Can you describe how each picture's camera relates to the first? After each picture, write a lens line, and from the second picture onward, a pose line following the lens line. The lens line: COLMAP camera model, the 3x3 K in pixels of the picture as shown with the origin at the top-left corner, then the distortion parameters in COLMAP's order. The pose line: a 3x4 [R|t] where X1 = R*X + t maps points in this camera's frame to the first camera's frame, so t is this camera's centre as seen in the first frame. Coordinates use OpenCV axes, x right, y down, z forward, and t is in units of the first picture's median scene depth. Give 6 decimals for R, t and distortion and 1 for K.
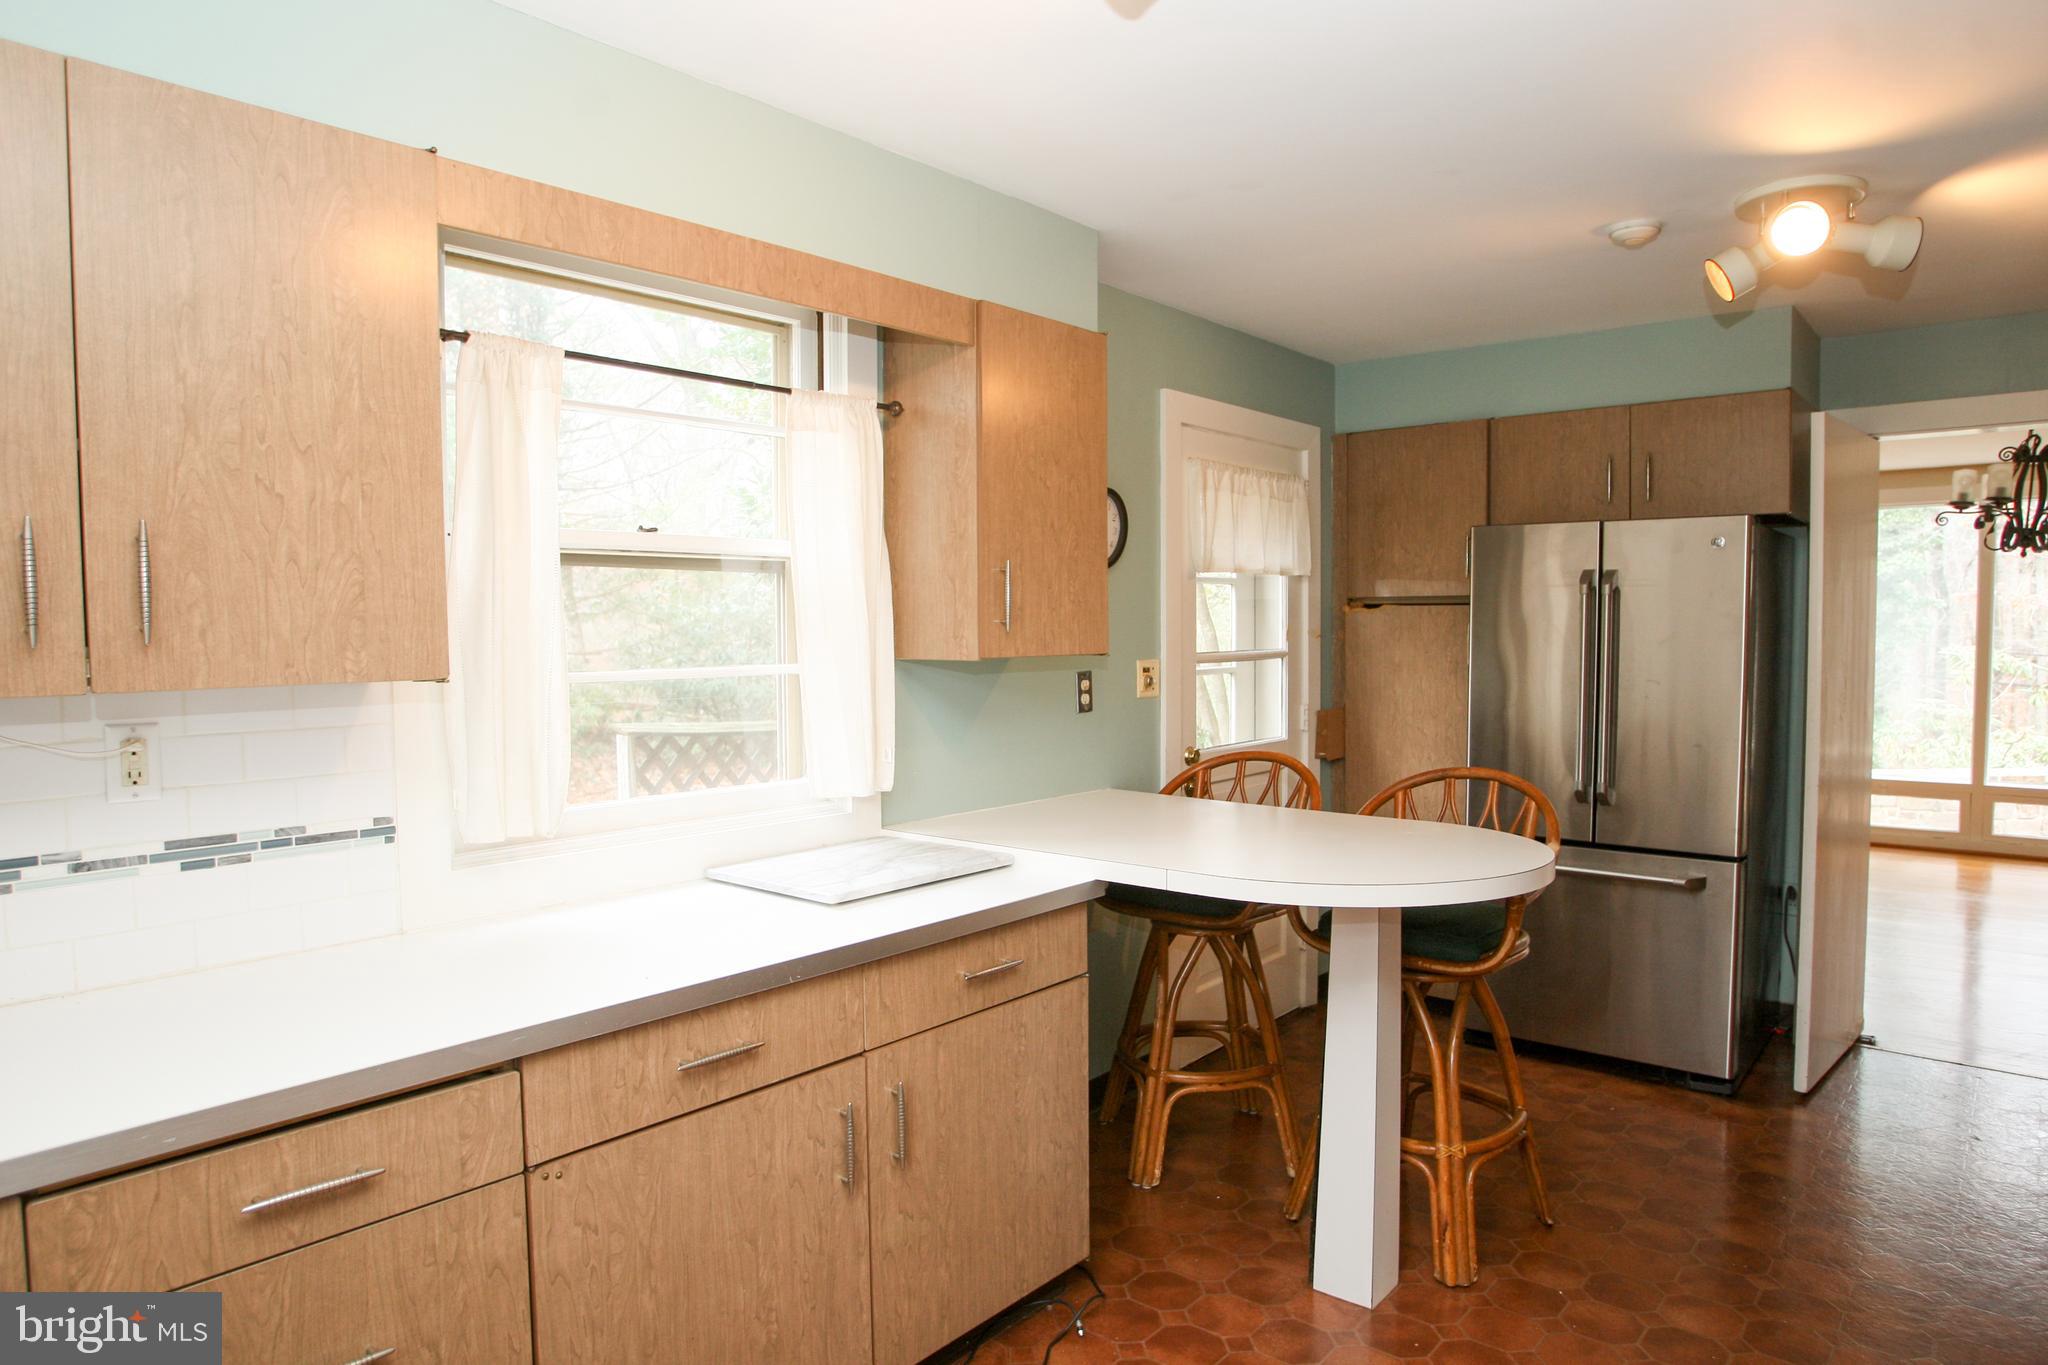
lens RADIAL K [[1237.5, 0, 1024.0], [0, 1237.5, 682.5], [0, 0, 1]] dist [-0.084905, 0.001233]
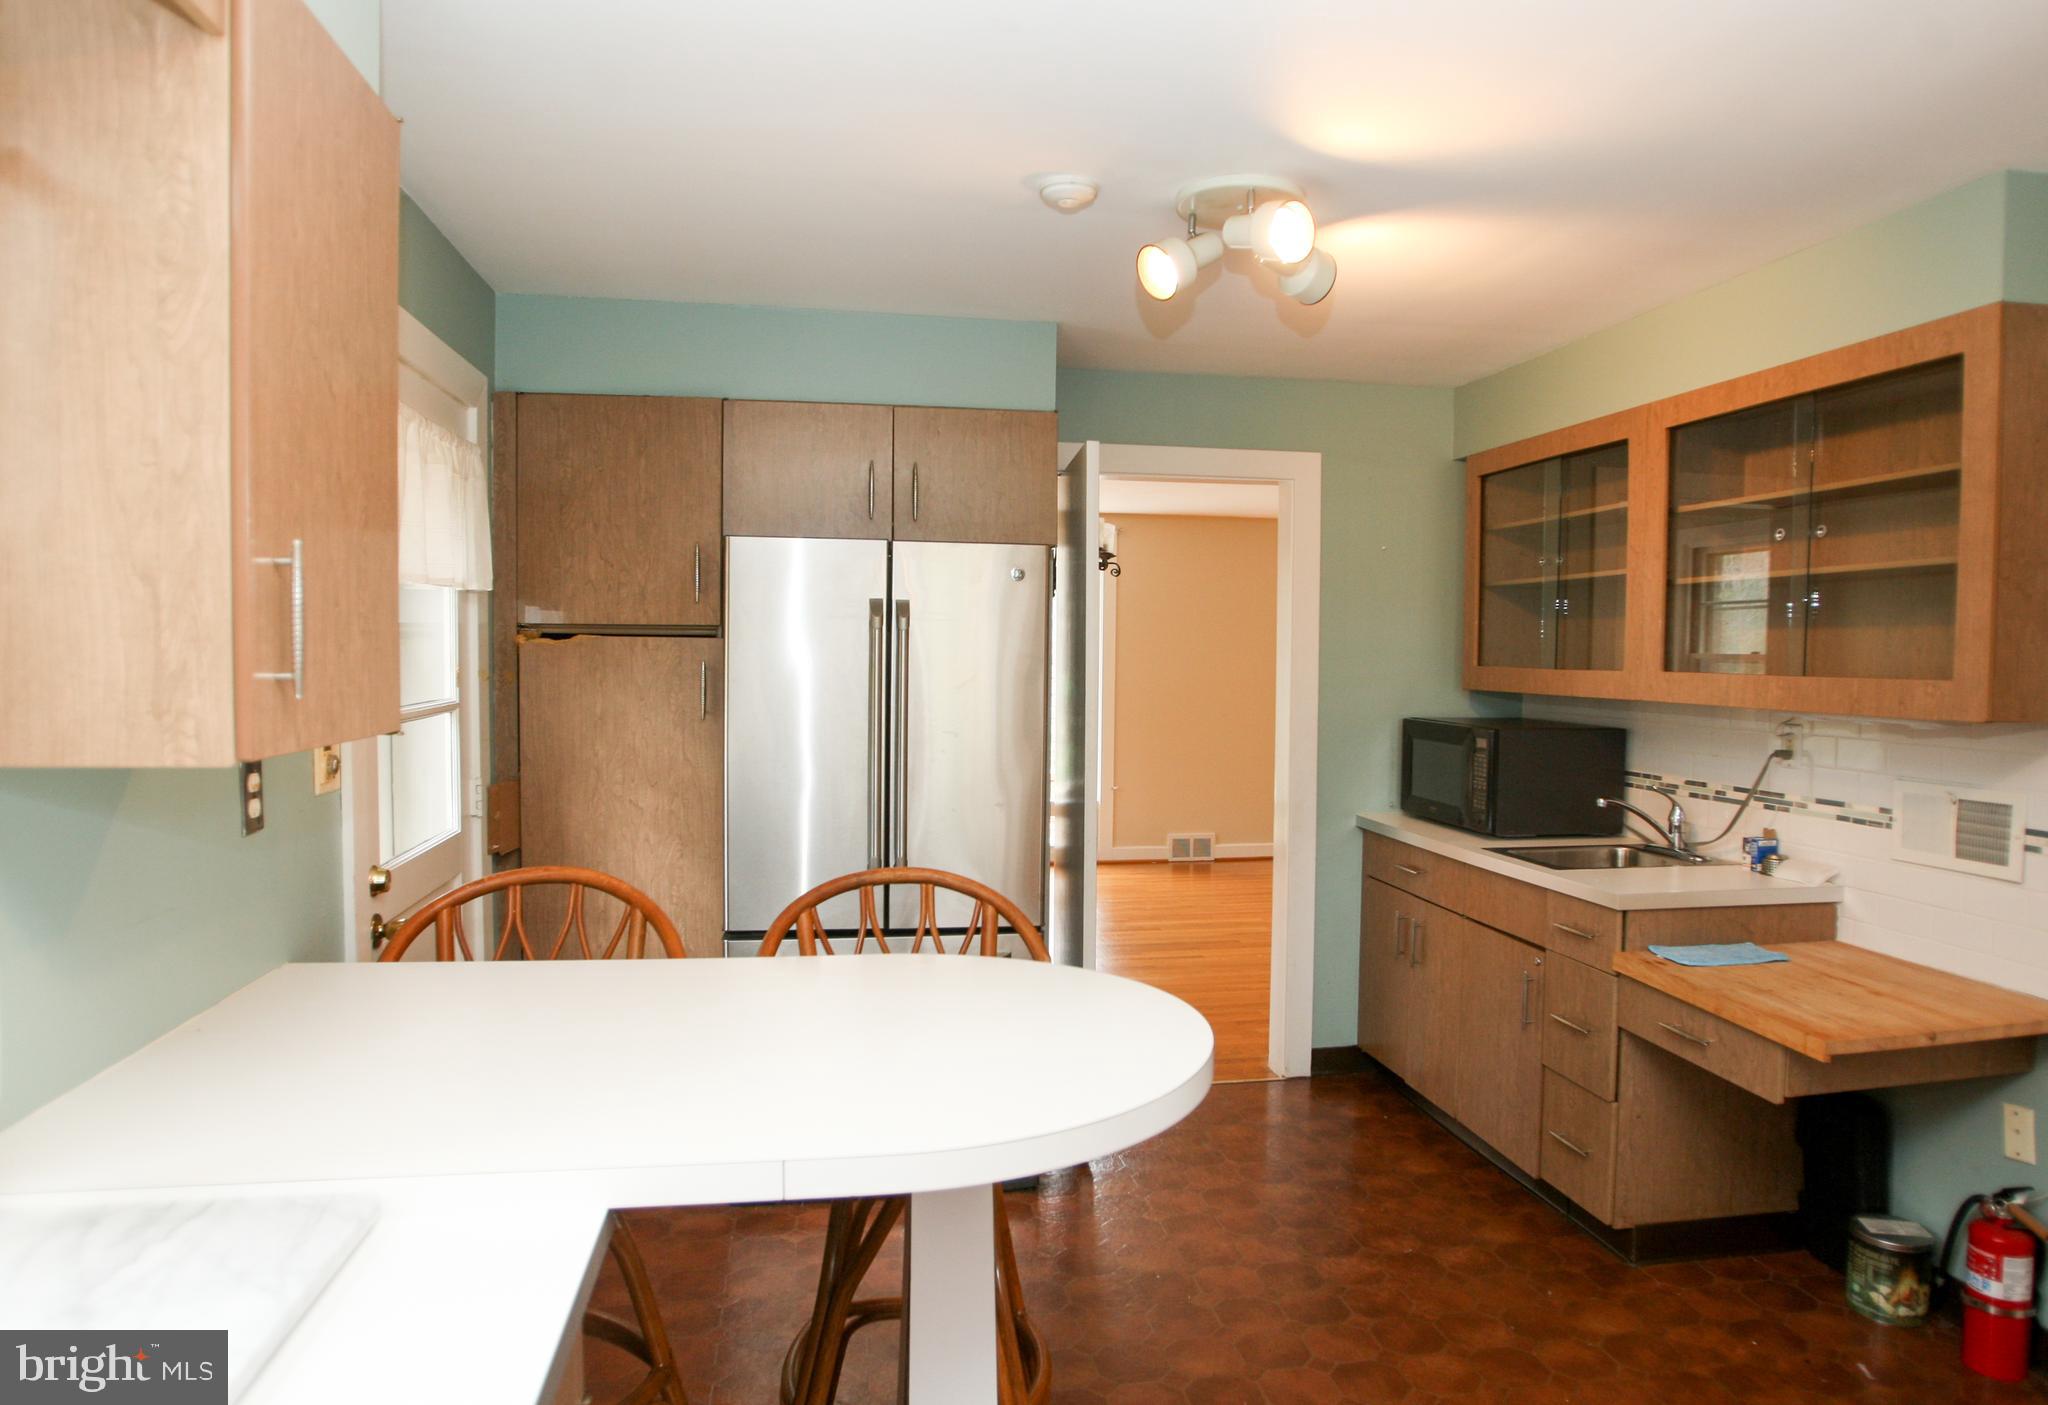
lens RADIAL K [[1302.0, 0, 1024.0], [0, 1302.0, 702.5], [0, 0, 1]] dist [-0.022376, 0.000320]
pose [[0.645951, -0.018277, 0.763160, -0.147329], [0.020379, 0.999770, 0.006695, -0.027052], [-0.763107, 0.011228, 0.646175, 0.354140]]
